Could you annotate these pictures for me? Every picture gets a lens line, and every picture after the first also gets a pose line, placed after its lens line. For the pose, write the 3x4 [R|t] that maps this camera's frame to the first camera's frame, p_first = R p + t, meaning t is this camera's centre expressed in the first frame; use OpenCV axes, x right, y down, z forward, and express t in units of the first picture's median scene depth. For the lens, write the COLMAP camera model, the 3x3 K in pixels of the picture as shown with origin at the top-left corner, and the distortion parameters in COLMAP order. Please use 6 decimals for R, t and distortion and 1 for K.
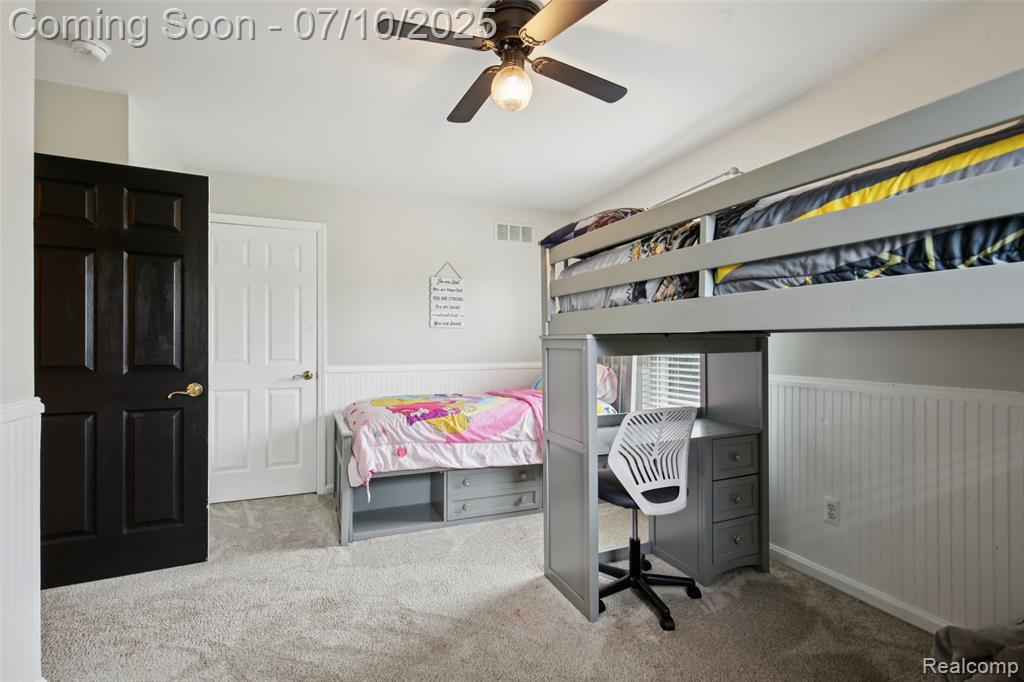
lens RADIAL K [[470.4, 0, 515.8], [0, 470.4, 343.2], [0, 0, 1]] dist [0.000309, 0.000909]
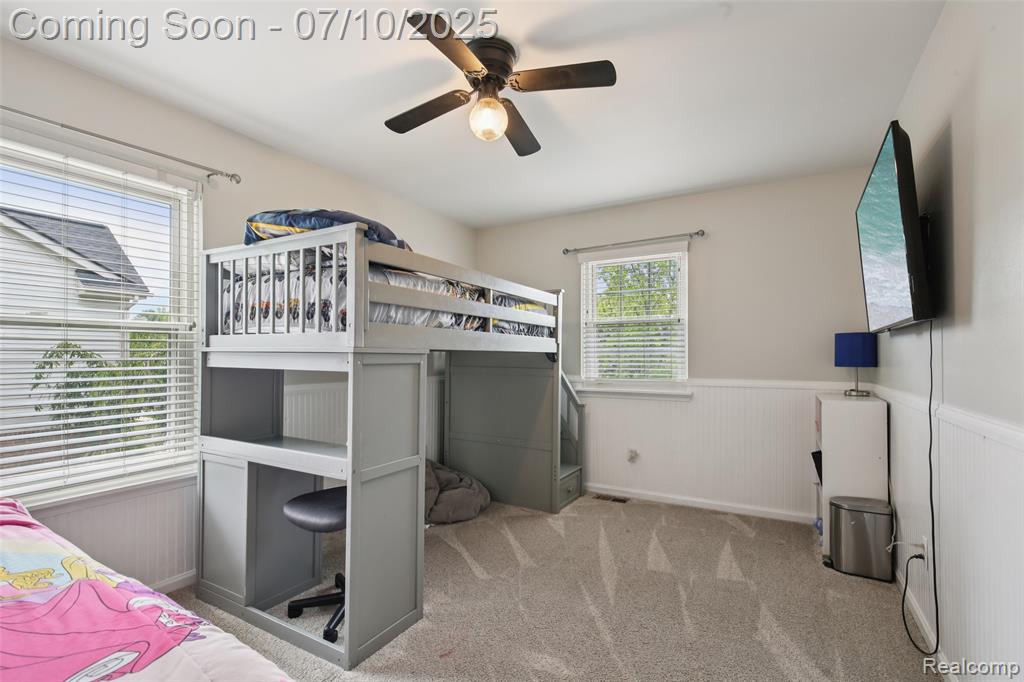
lens RADIAL K [[470.4, 0, 511.5], [0, 470.4, 350.2], [0, 0, 1]] dist [0.000309, 0.000909]
pose [[-0.605913, 0.009612, 0.795473, -1.205817], [0.000001, 0.999927, -0.012082, -0.004925], [-0.795531, -0.007320, -0.605869, 2.179011]]
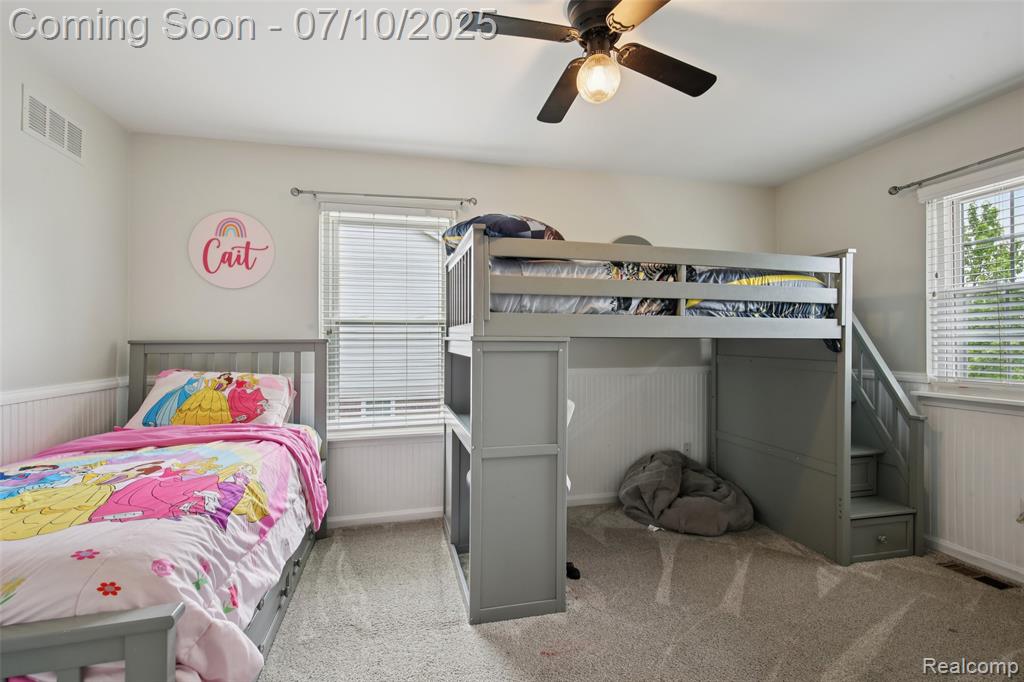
lens RADIAL K [[470.4, 0, 508.5], [0, 470.4, 337.6], [0, 0, 1]] dist [0.000309, 0.000909]
pose [[0.158155, 0.010973, 0.987353, -1.321938], [0.001136, 0.999936, -0.011295, -0.008586], [-0.987414, 0.002908, 0.158133, 1.397848]]
